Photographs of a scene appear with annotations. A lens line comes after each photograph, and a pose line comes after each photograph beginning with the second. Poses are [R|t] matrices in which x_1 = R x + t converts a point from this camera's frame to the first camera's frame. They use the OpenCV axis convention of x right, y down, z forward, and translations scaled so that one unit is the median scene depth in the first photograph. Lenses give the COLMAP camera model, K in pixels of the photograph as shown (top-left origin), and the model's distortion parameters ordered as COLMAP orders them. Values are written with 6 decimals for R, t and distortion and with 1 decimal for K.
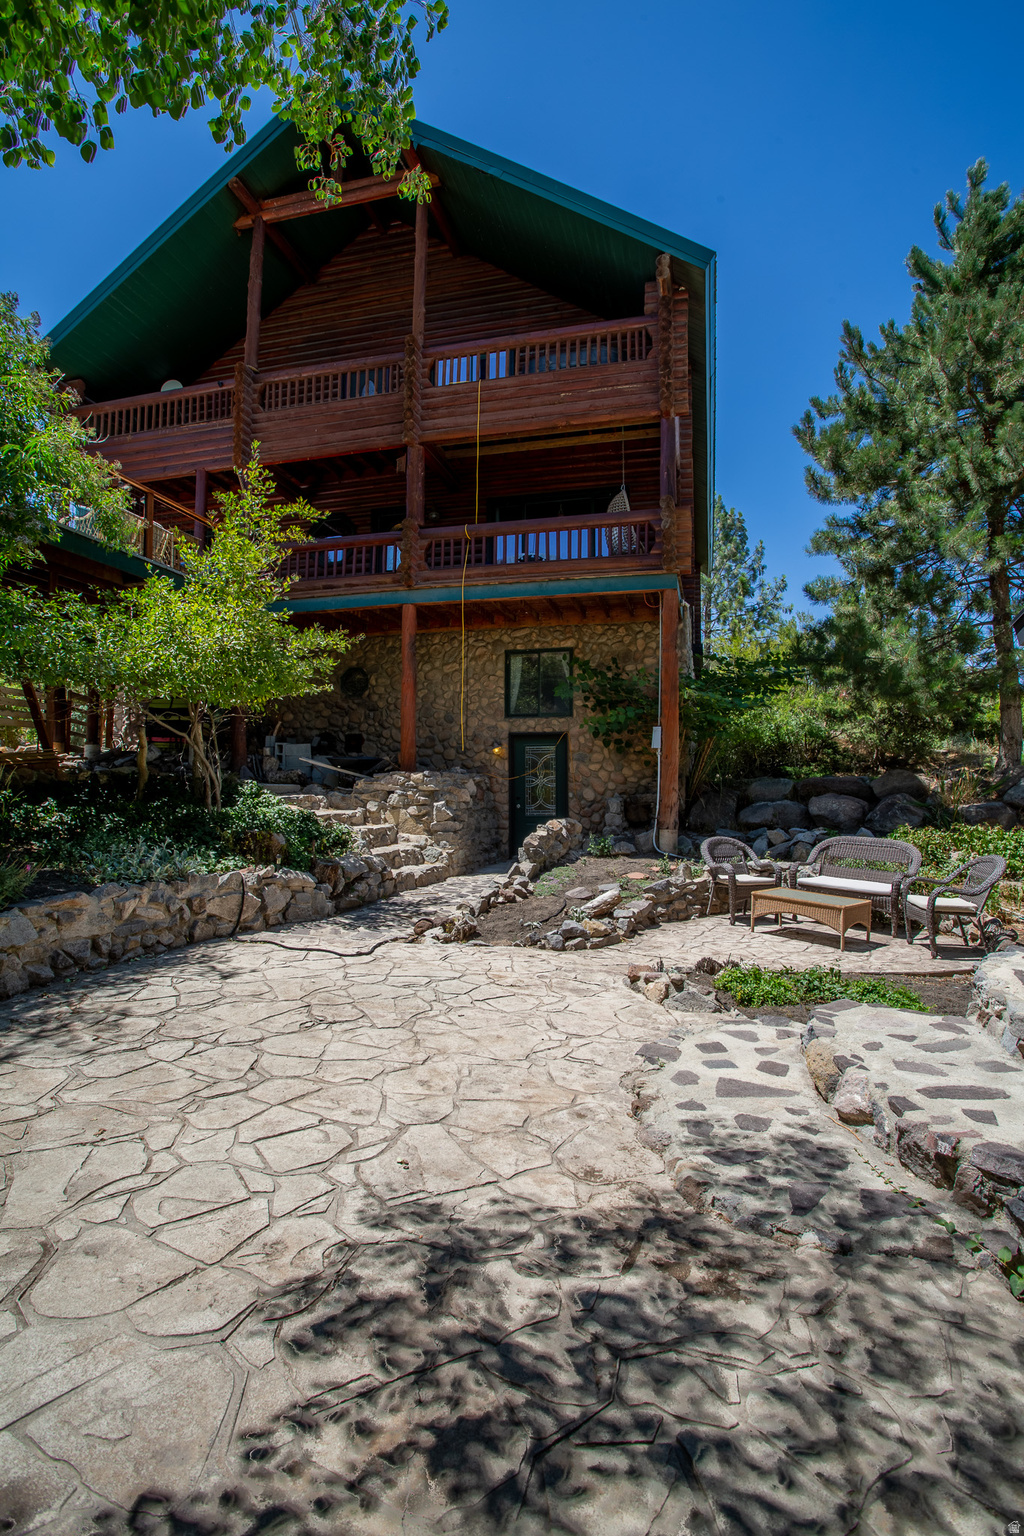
lens RADIAL K [[751.2, 0, 521.0], [0, 751.2, 768.8], [0, 0, 1]] dist [-0.080105, 0.036425]
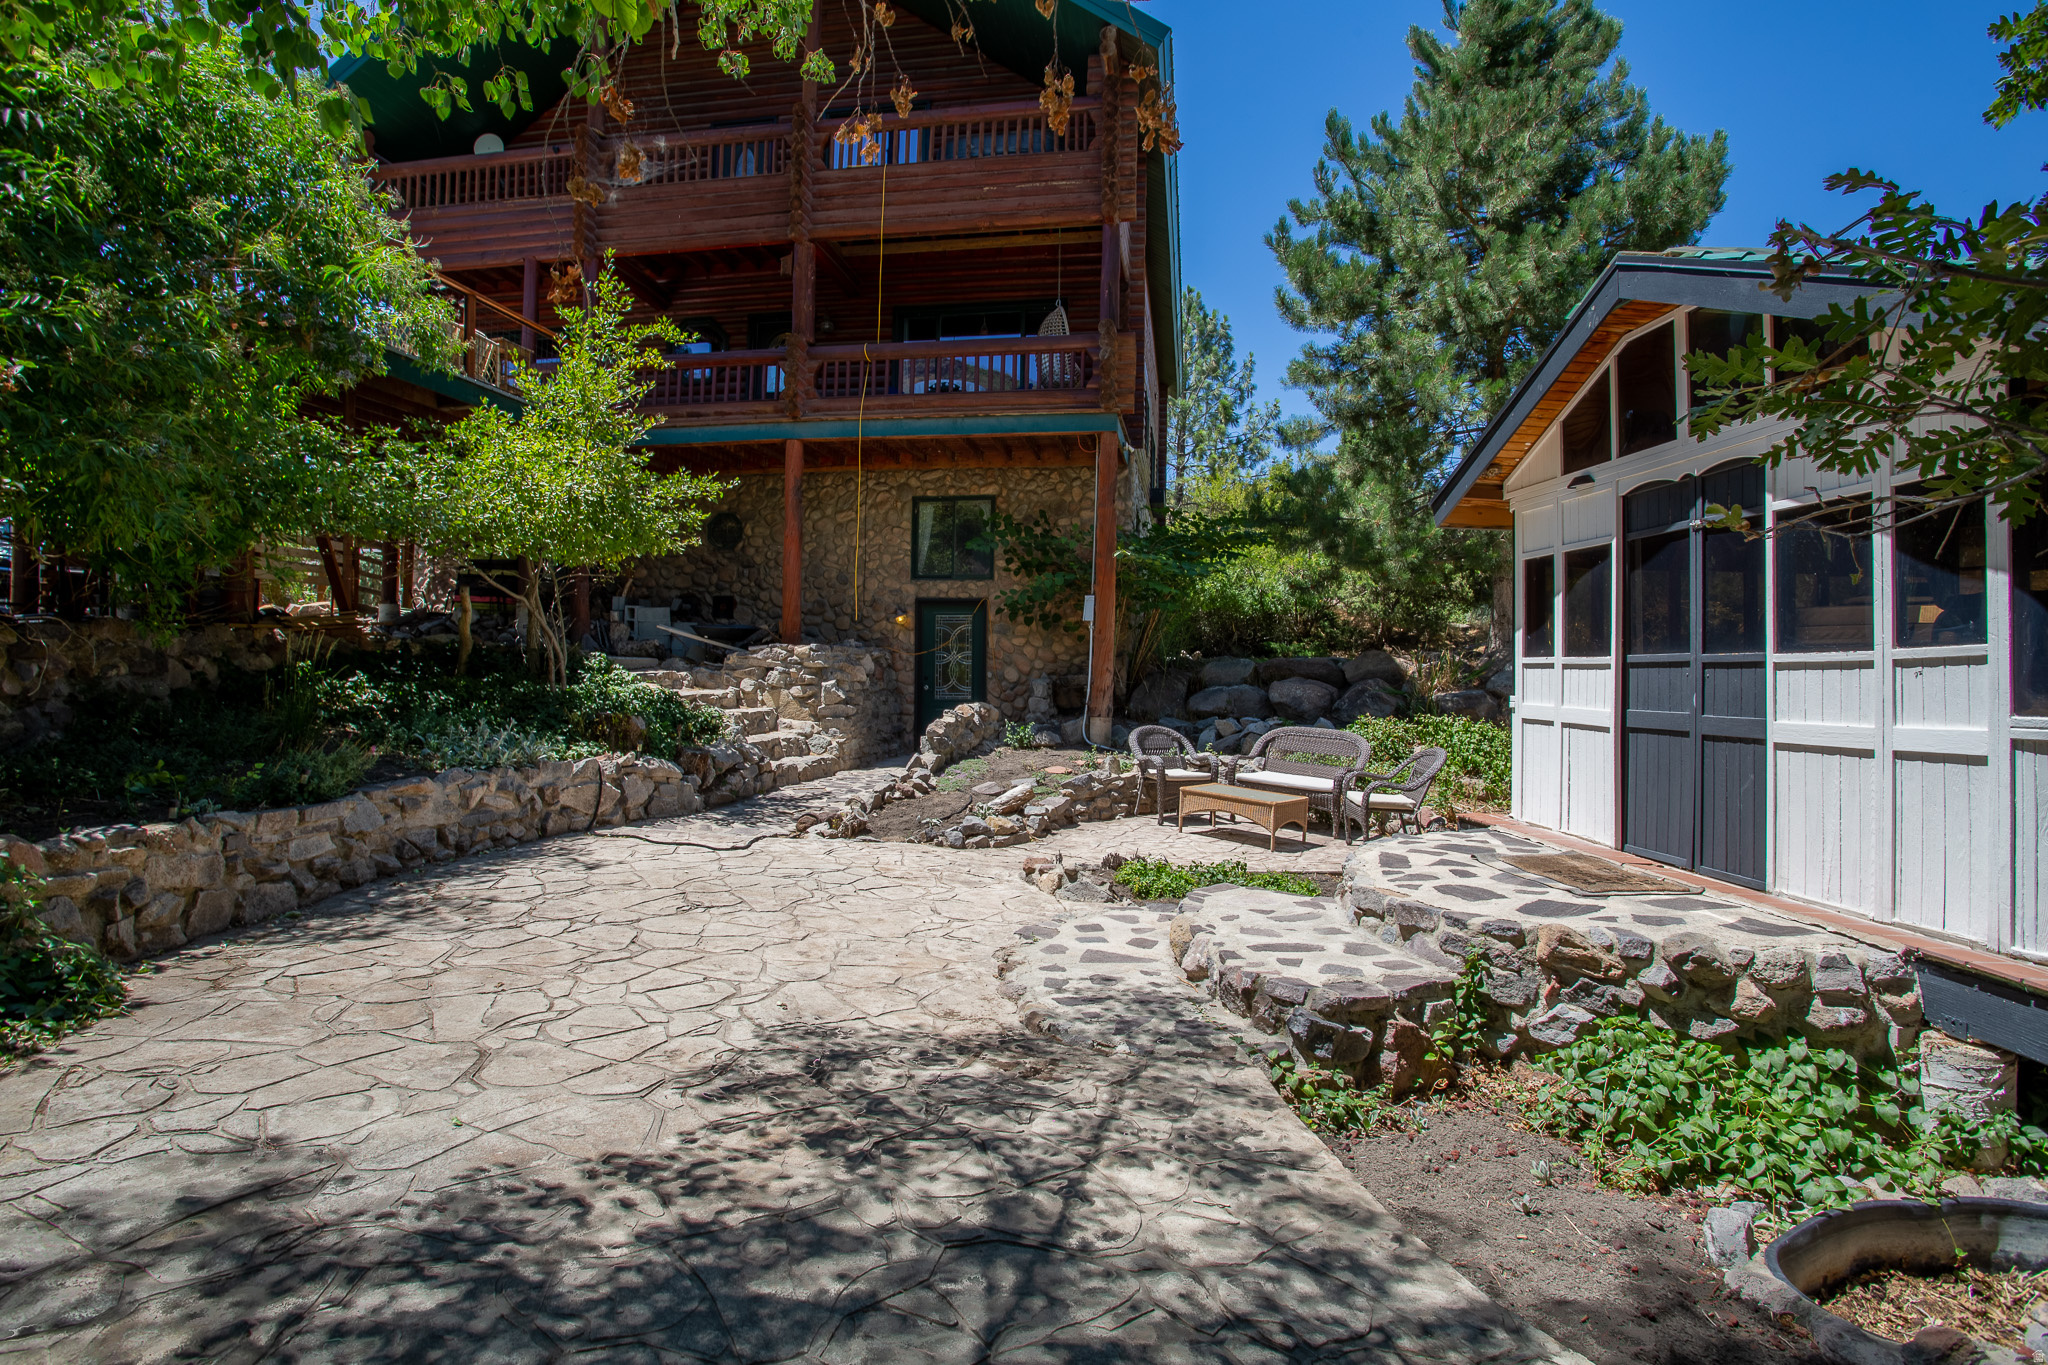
lens RADIAL K [[1001.7, 0, 1013.9], [0, 1001.7, 673.9], [0, 0, 1]] dist [-0.080105, 0.036425]
pose [[0.997467, 0.013000, 0.069930, 0.021163], [-0.015485, 0.999263, 0.035111, -0.006914], [-0.069423, -0.036105, 0.996934, -0.135210]]
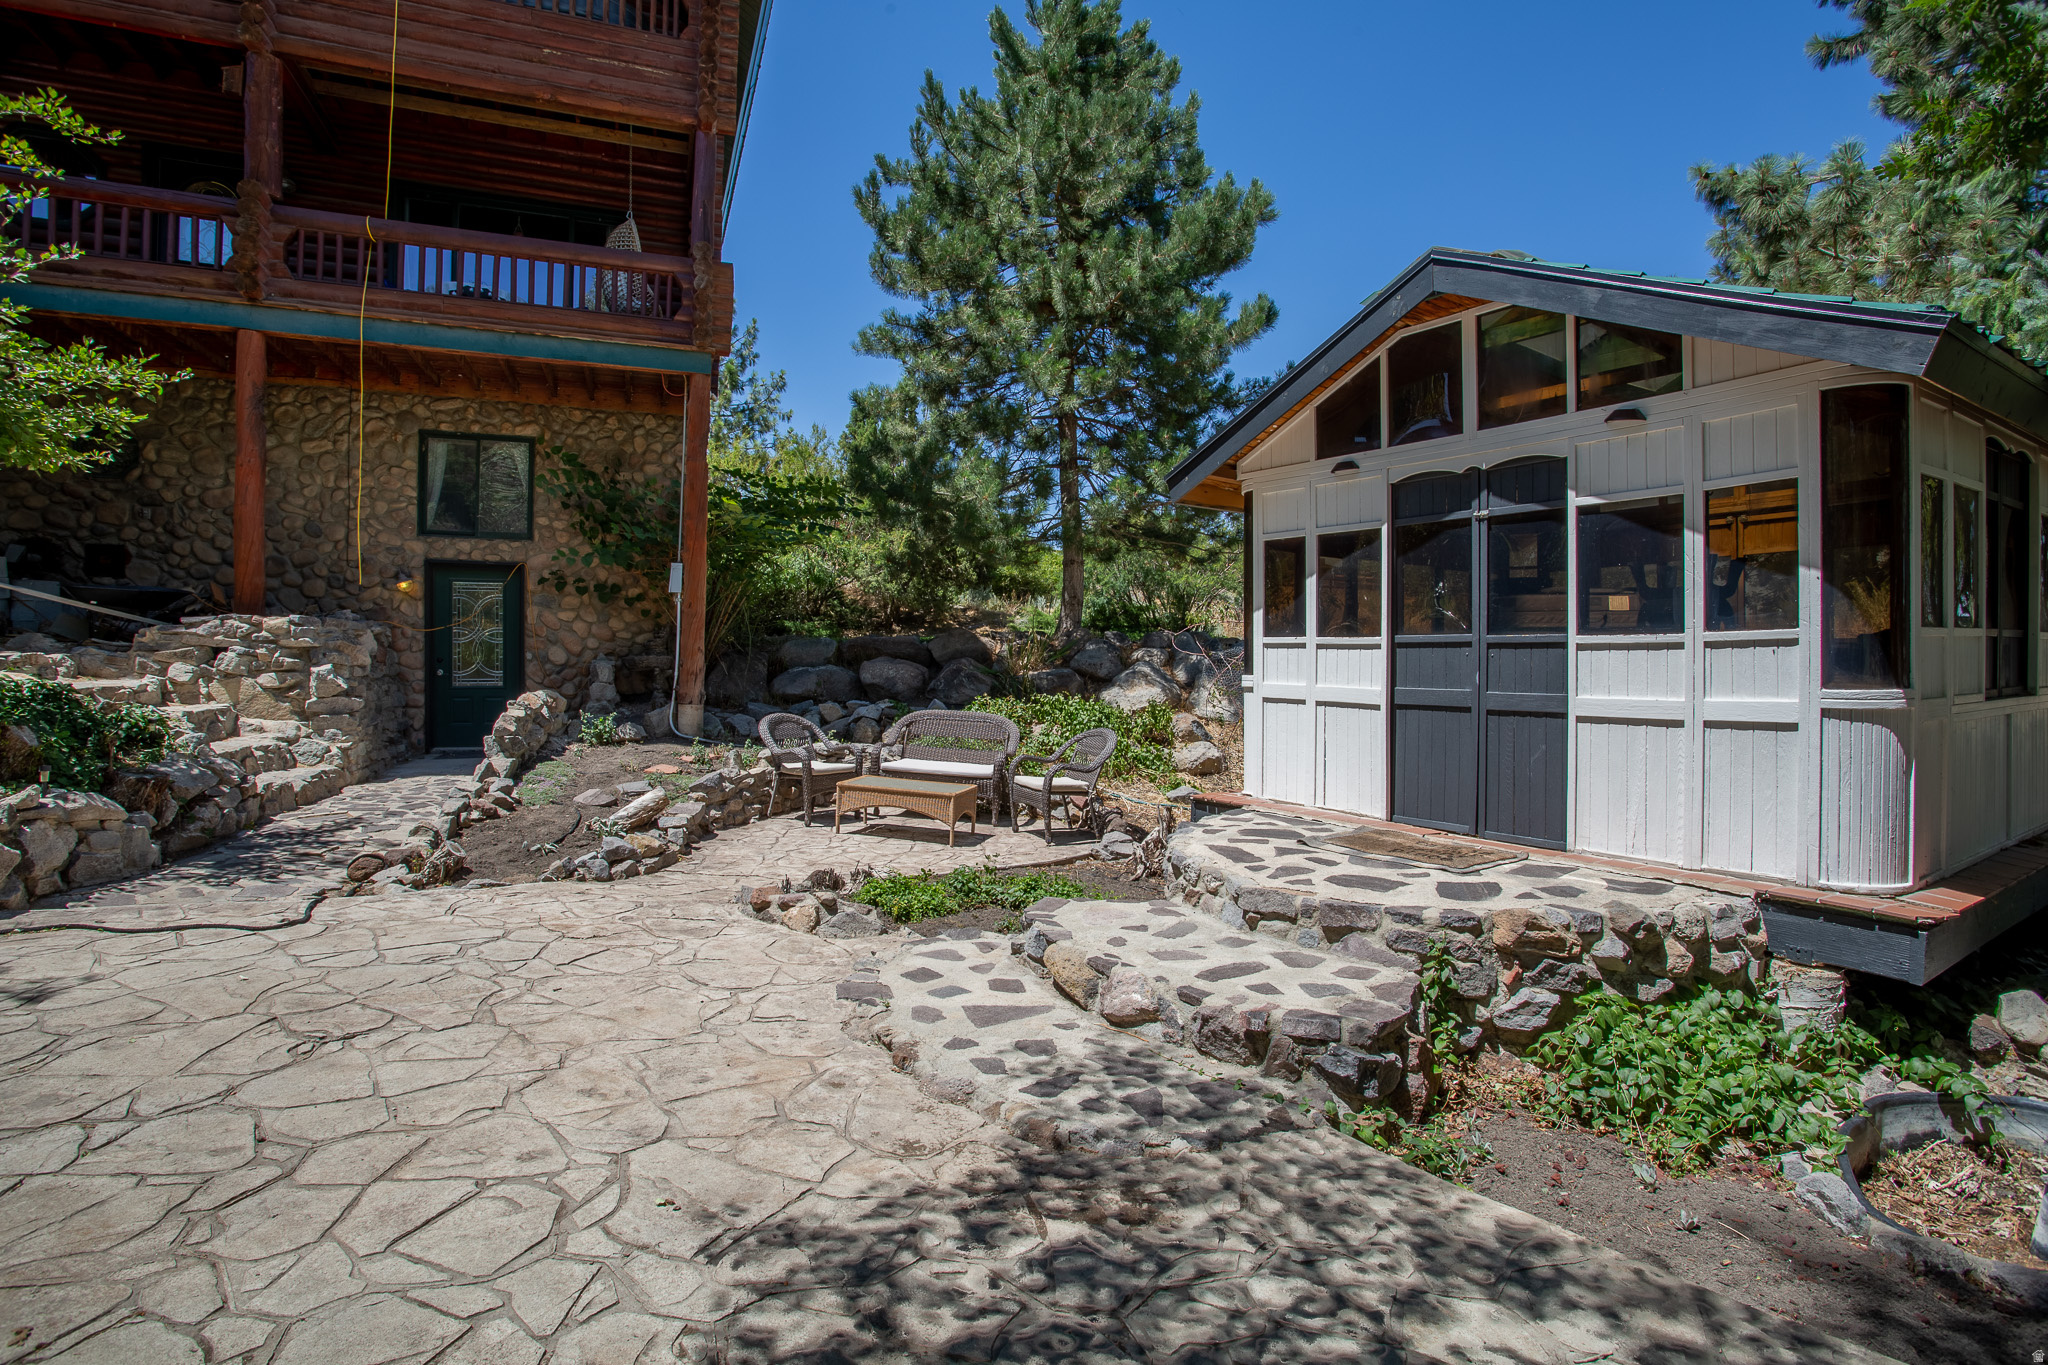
lens RADIAL K [[1001.7, 0, 1013.9], [0, 1001.7, 673.9], [0, 0, 1]] dist [-0.080105, 0.036425]
pose [[0.821635, -0.001696, 0.570012, -0.109171], [-0.028564, 0.998617, 0.044145, -0.000693], [-0.569298, -0.052552, 0.820450, 0.027252]]
